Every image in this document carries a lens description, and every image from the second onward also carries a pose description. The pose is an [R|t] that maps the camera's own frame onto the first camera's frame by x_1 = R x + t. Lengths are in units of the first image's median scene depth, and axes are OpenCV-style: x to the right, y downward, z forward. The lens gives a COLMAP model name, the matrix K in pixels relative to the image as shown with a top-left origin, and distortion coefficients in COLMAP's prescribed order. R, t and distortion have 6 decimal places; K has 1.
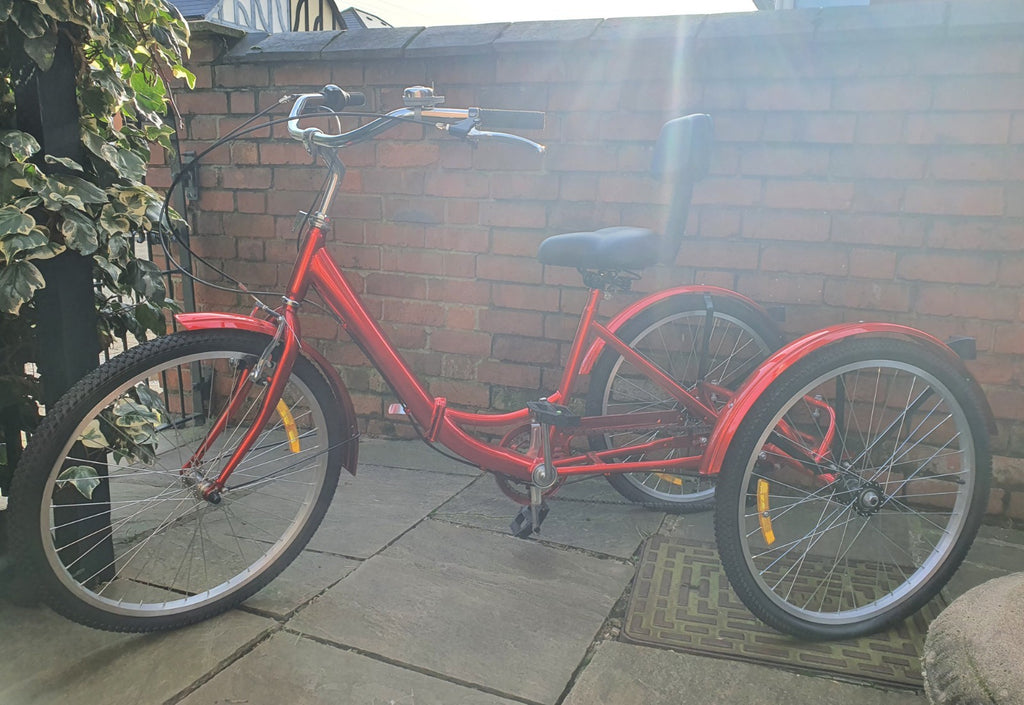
lens RADIAL K [[796.7, 0, 523.7], [0, 796.7, 348.5], [0, 0, 1]] dist [0.009564, -0.002613]
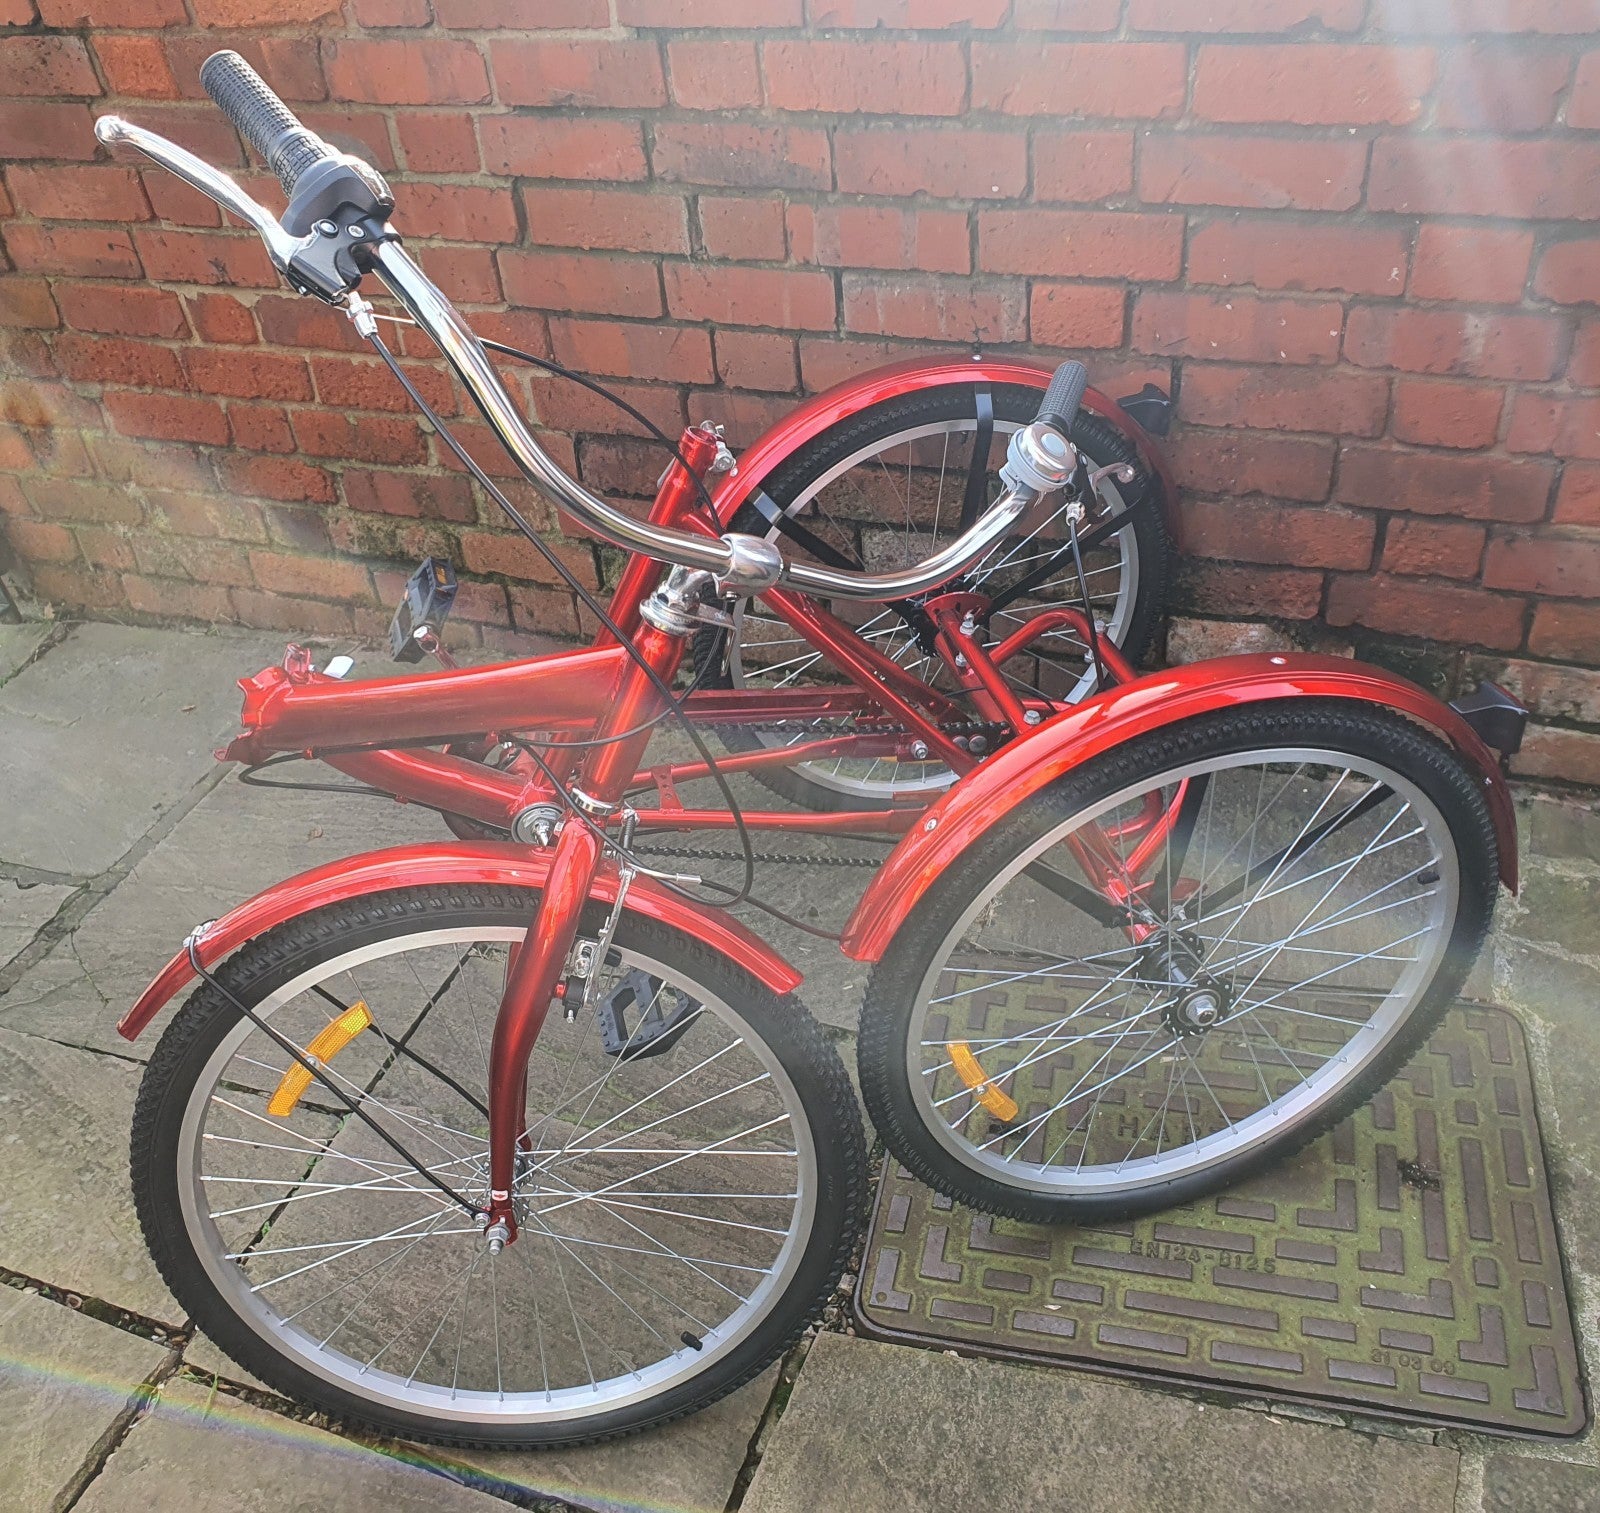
lens RADIAL K [[1567.1, 0, 800.0], [0, 1567.1, 756.5], [0, 0, 1]] dist [-0.021061, 0.056218]
pose [[0.992792, -0.107961, -0.052045, 0.128421], [0.119806, 0.882070, 0.455631, -0.281405], [-0.003284, -0.458582, 0.888646, 0.218050]]
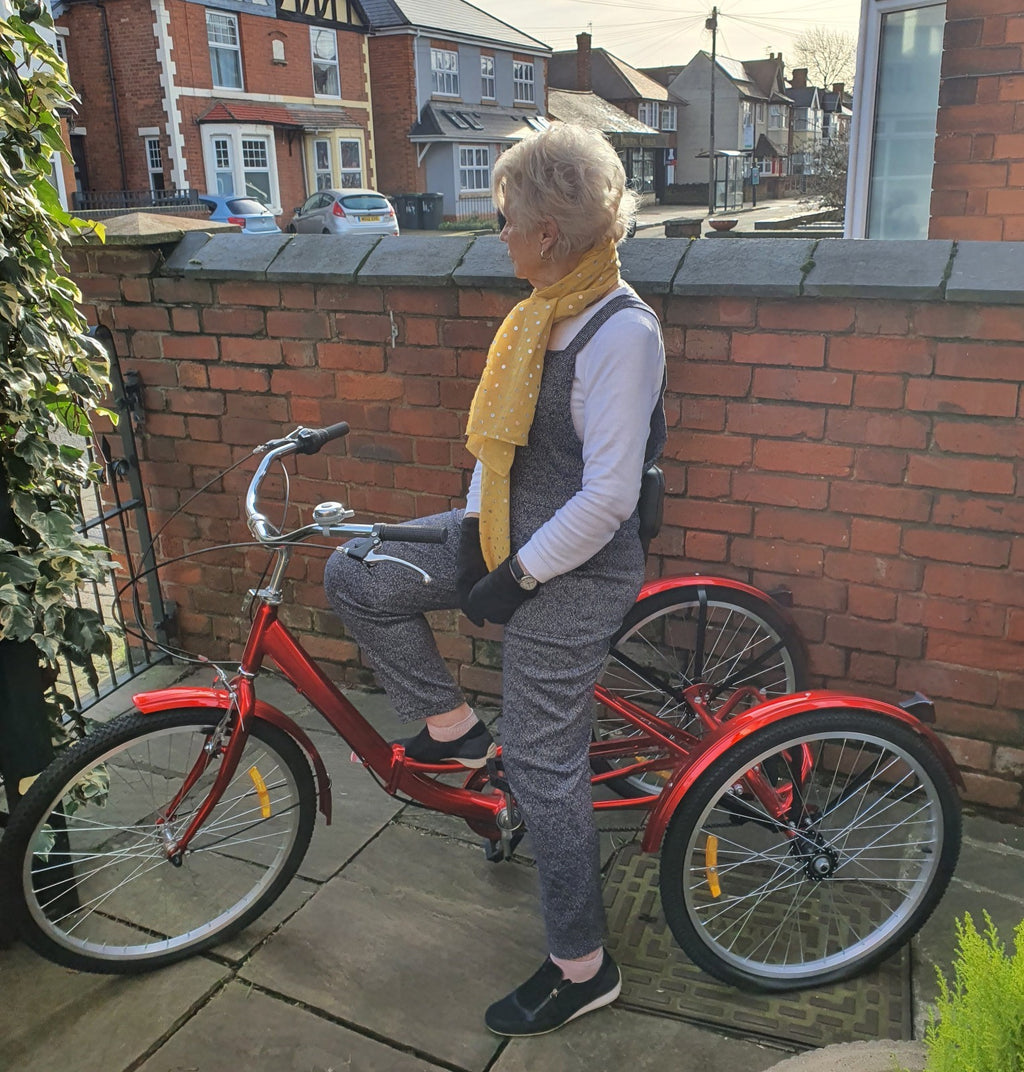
lens RADIAL K [[1055.9, 0, 527.4], [0, 1055.9, 490.5], [0, 0, 1]] dist [0.032182, -0.053696]
pose [[0.996161, -0.029730, -0.082338, 0.150481], [0.037663, 0.994616, 0.096540, -0.286869], [0.079024, -0.099270, 0.991918, -0.197871]]
